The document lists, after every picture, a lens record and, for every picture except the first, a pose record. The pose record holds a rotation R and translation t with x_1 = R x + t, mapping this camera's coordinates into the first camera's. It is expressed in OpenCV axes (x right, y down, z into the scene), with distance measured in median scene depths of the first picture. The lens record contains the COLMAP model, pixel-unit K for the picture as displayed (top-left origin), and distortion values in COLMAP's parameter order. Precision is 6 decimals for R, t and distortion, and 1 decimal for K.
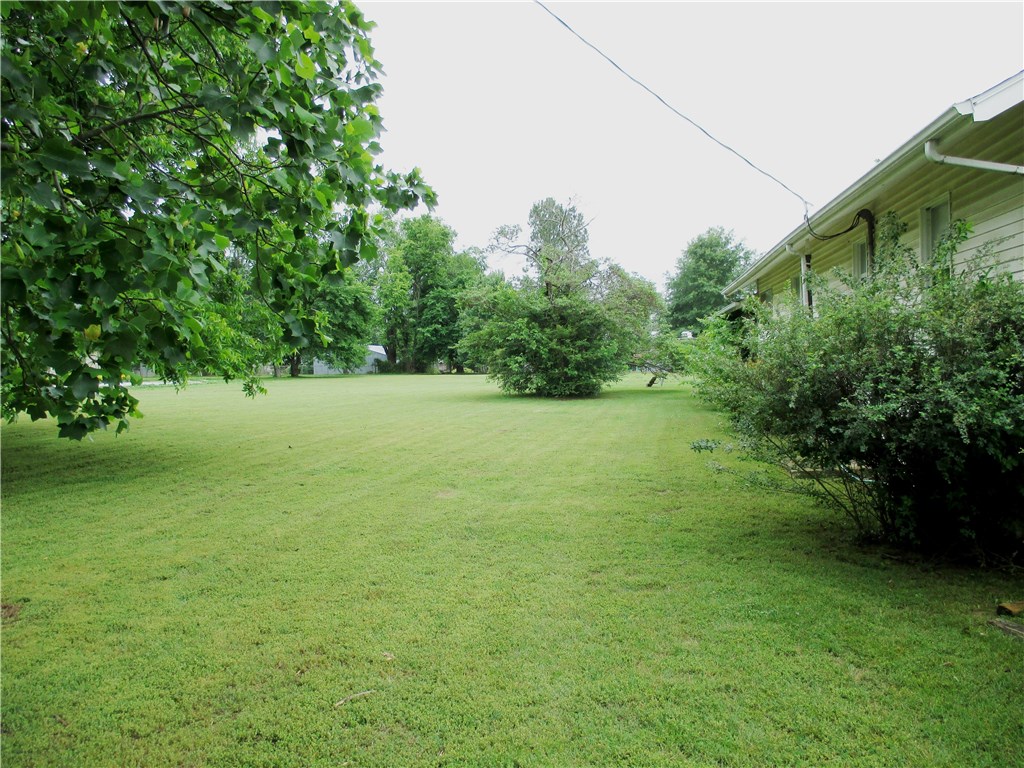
lens RADIAL K [[849.9, 0, 512.0], [0, 849.9, 384.0], [0, 0, 1]] dist [-0.033645, 0.002070]
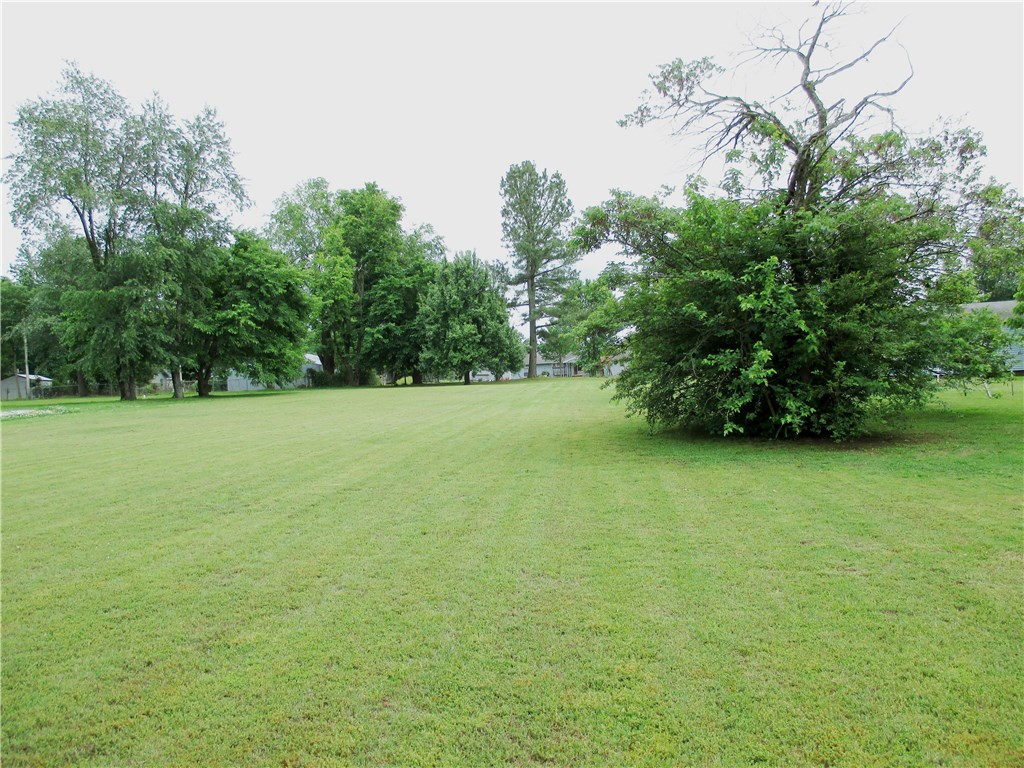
lens RADIAL K [[849.9, 0, 512.0], [0, 849.9, 384.0], [0, 0, 1]] dist [-0.033645, 0.002070]
pose [[0.994666, -0.028982, 0.098997, -0.063131], [0.029725, 0.999540, -0.006038, -0.006697], [-0.098777, 0.008948, 0.995069, 0.245414]]
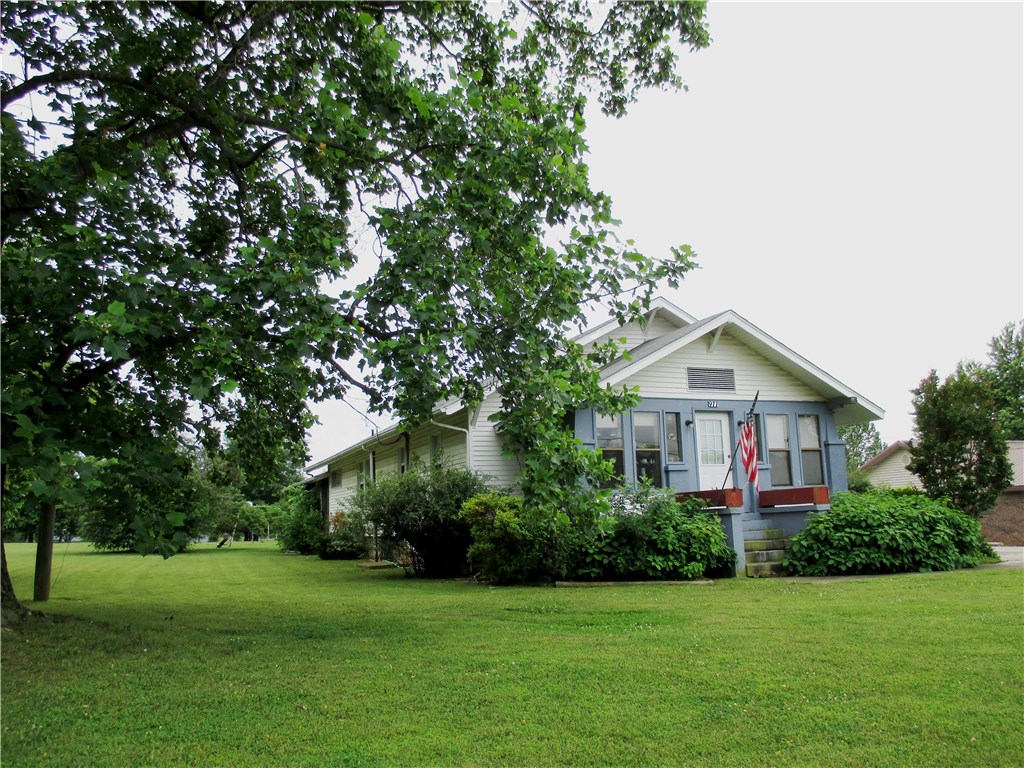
lens RADIAL K [[849.9, 0, 512.0], [0, 849.9, 384.0], [0, 0, 1]] dist [-0.033645, 0.002070]
pose [[0.857744, 0.087721, 0.506537, -0.056520], [0.018300, 0.979499, -0.200616, 0.013059], [-0.513751, 0.181347, 0.838554, -0.120692]]
